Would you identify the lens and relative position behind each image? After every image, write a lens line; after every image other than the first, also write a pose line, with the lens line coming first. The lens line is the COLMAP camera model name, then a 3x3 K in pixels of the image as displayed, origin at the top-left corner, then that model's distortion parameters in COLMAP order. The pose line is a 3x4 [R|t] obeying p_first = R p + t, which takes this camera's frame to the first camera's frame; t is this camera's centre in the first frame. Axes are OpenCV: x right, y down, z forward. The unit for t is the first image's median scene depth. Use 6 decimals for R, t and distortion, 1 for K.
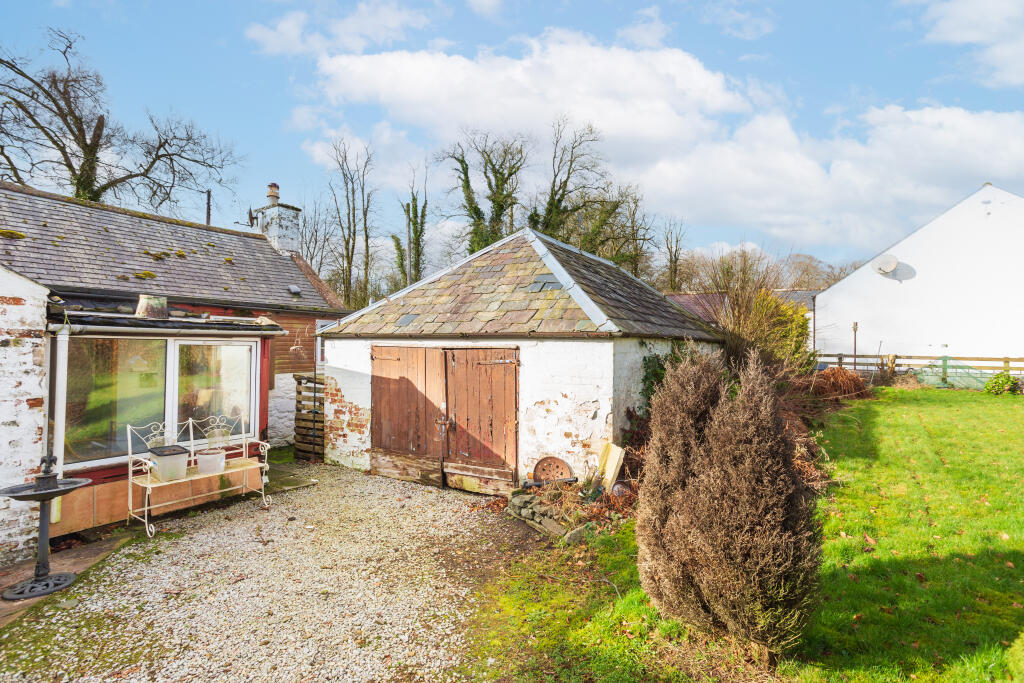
lens RADIAL K [[494.8, 0, 506.2], [0, 494.8, 342.1], [0, 0, 1]] dist [0.005799, 0.002698]
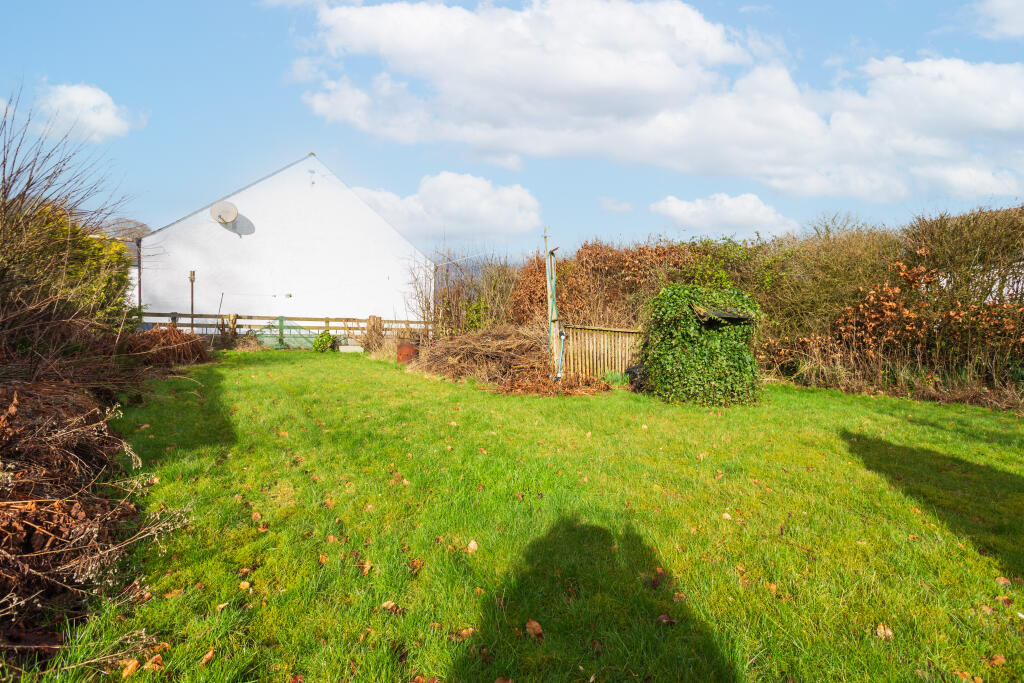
lens RADIAL K [[494.8, 0, 507.4], [0, 494.8, 337.3], [0, 0, 1]] dist [0.005799, 0.002698]
pose [[0.380699, -0.014820, 0.924580, 0.165845], [-0.008128, 0.999779, 0.019372, 0.049580], [-0.924663, -0.014890, 0.380495, 0.240074]]
